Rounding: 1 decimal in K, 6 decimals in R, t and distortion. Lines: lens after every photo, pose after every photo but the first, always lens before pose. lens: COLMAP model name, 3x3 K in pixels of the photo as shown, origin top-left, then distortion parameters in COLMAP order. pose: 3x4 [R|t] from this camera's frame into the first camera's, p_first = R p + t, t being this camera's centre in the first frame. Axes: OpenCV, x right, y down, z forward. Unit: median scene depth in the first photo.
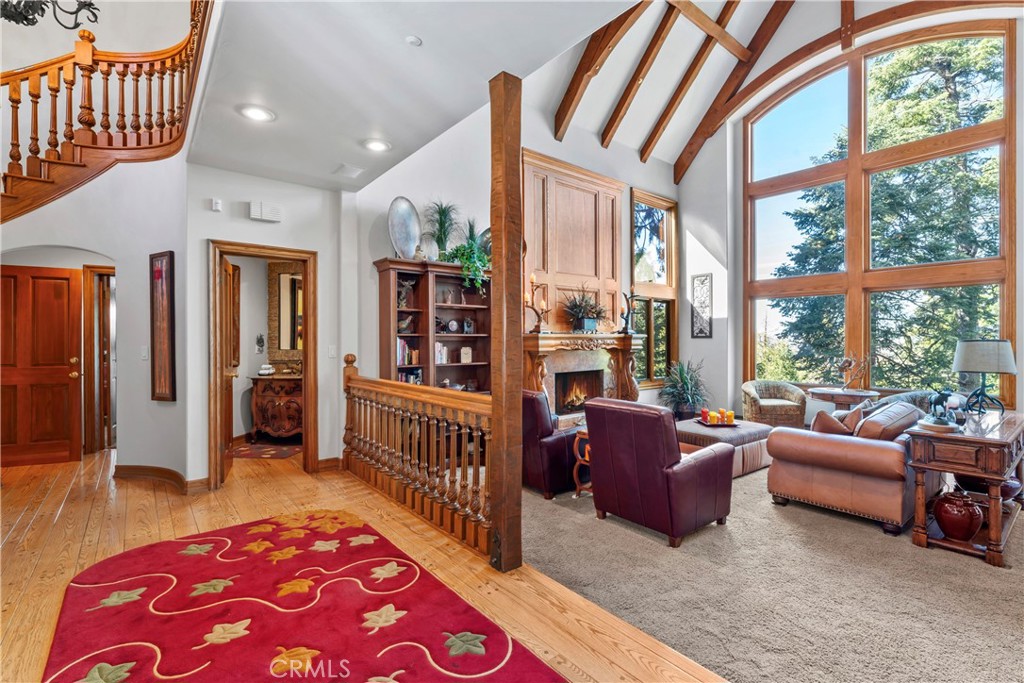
lens RADIAL K [[465.5, 0, 512.0], [0, 465.5, 341.5], [0, 0, 1]] dist [-0.000439, 0.000258]
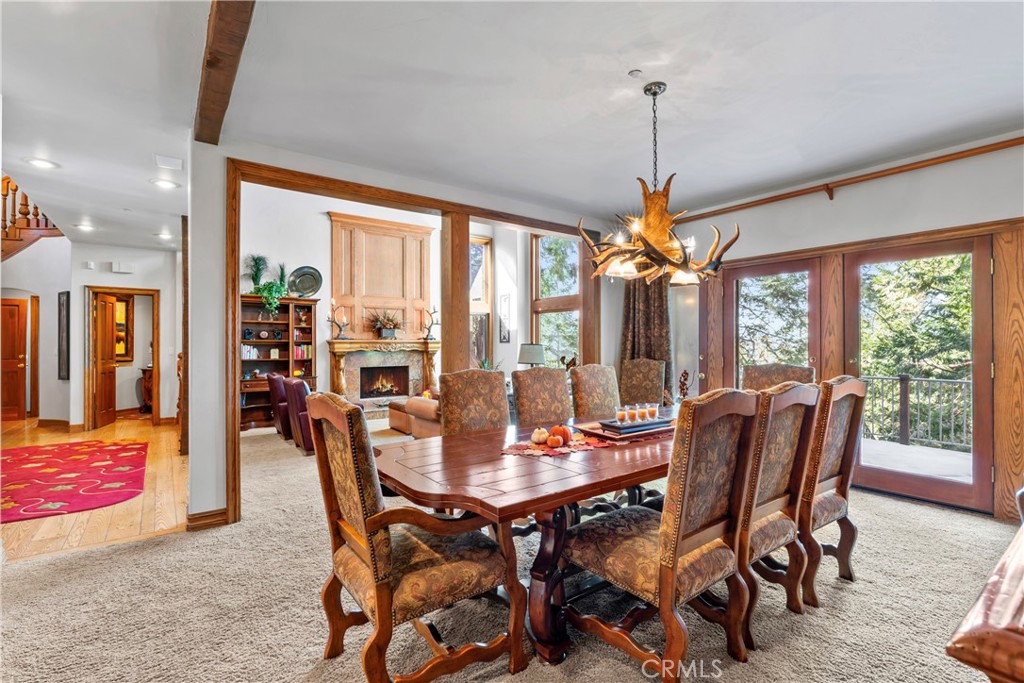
lens RADIAL K [[476.6, 0, 512.0], [0, 476.6, 341.5], [0, 0, 1]] dist [0.000682, 0.000489]
pose [[0.998966, 0.000195, -0.045459, 0.604889], [-0.000676, 0.999944, -0.010559, 0.003816], [0.045455, 0.010579, 0.998910, -0.414712]]
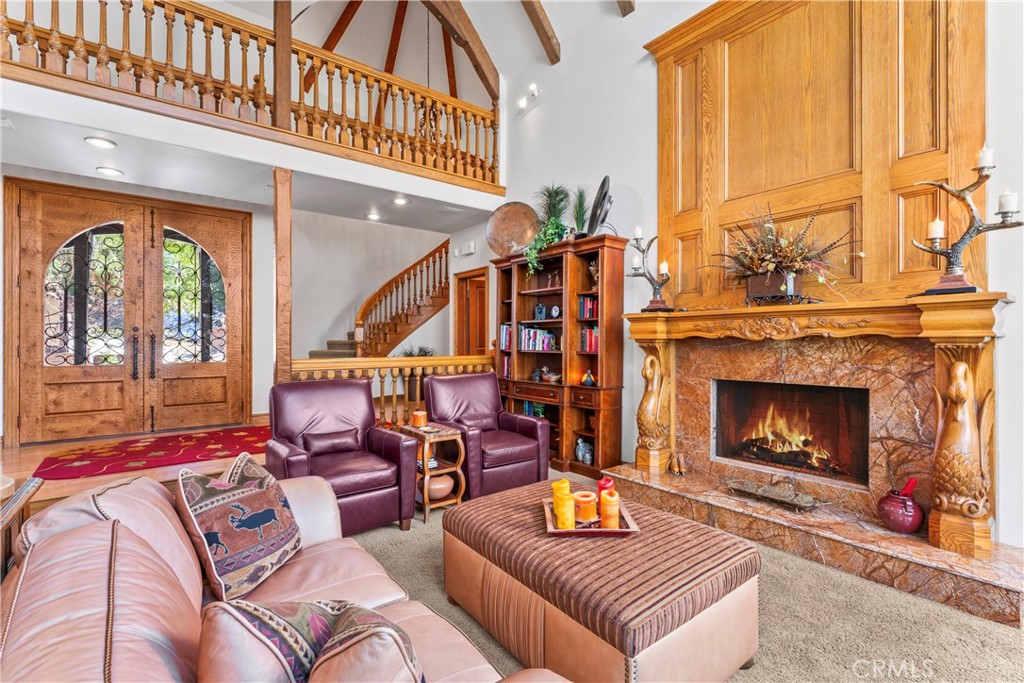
lens RADIAL K [[463.5, 0, 512.0], [0, 463.5, 341.5], [0, 0, 1]] dist [-0.000682, -0.000104]
pose [[-0.017120, 0.003327, -0.999848, 0.656817], [-0.003899, 0.999987, 0.003394, 0.019768], [0.999846, 0.003956, -0.017107, 0.745369]]
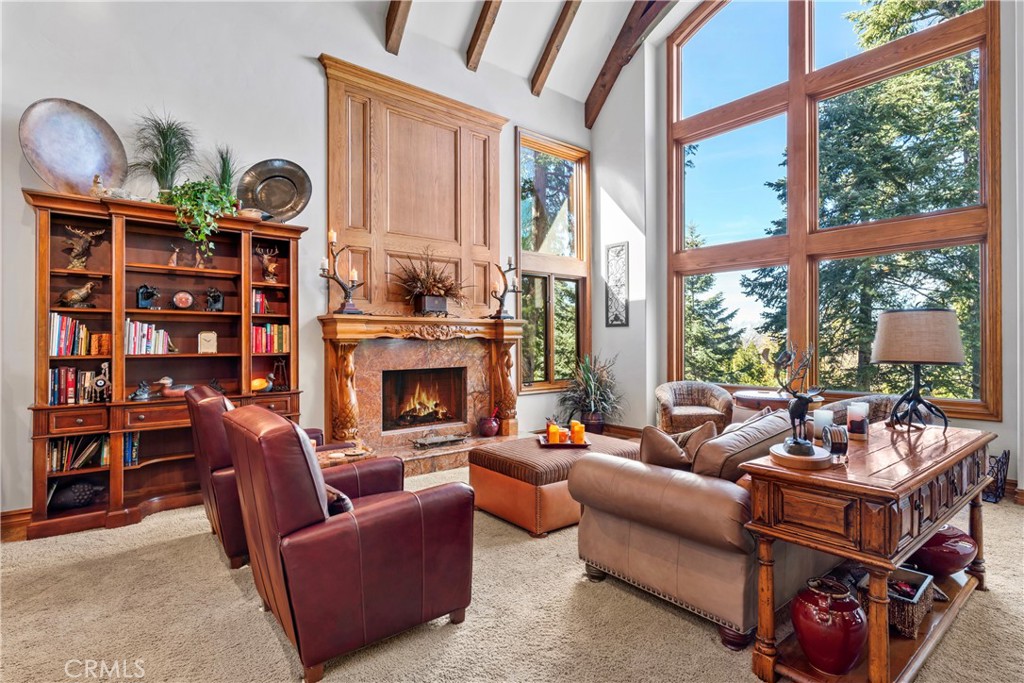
lens RADIAL K [[511.6, 0, 512.0], [0, 511.6, 341.5], [0, 0, 1]] dist [-0.002742, -0.000137]
pose [[0.999973, 0.000299, 0.007328, 0.282633], [-0.000280, 0.999996, -0.002636, 0.023641], [-0.007329, 0.002634, 0.999970, 0.197324]]
